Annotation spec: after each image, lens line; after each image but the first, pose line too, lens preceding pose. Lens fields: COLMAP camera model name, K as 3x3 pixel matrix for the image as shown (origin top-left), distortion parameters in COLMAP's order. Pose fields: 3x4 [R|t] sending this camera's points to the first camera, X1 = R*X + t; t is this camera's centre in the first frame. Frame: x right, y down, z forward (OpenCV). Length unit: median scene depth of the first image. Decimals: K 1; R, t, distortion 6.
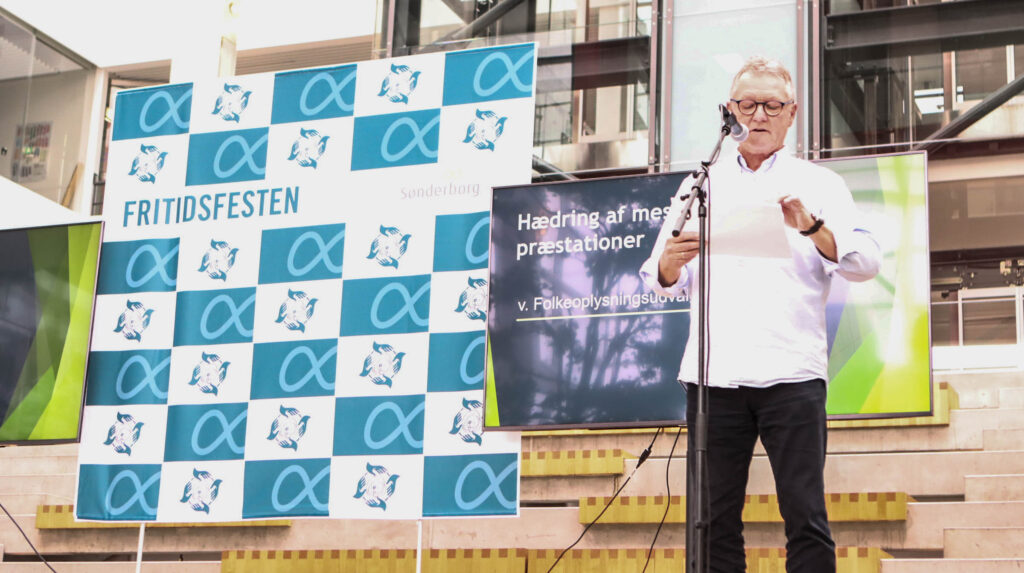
lens RADIAL K [[1794.0, 0, 512.0], [0, 1794.0, 286.5], [0, 0, 1]] dist [-0.048470, 0.058409]
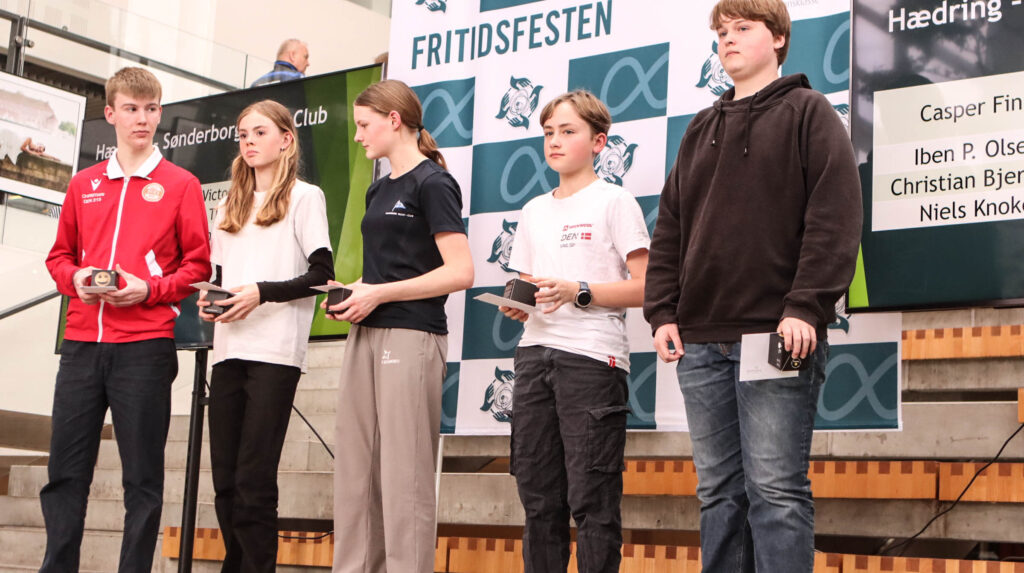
lens RADIAL K [[1749.9, 0, 512.0], [0, 1749.9, 286.5], [0, 0, 1]] dist [-0.036067, -0.109439]
pose [[0.954898, -0.031758, -0.295230, 0.056907], [0.055261, 0.995901, 0.071609, 0.010512], [0.291746, -0.084694, 0.952739, 0.259163]]
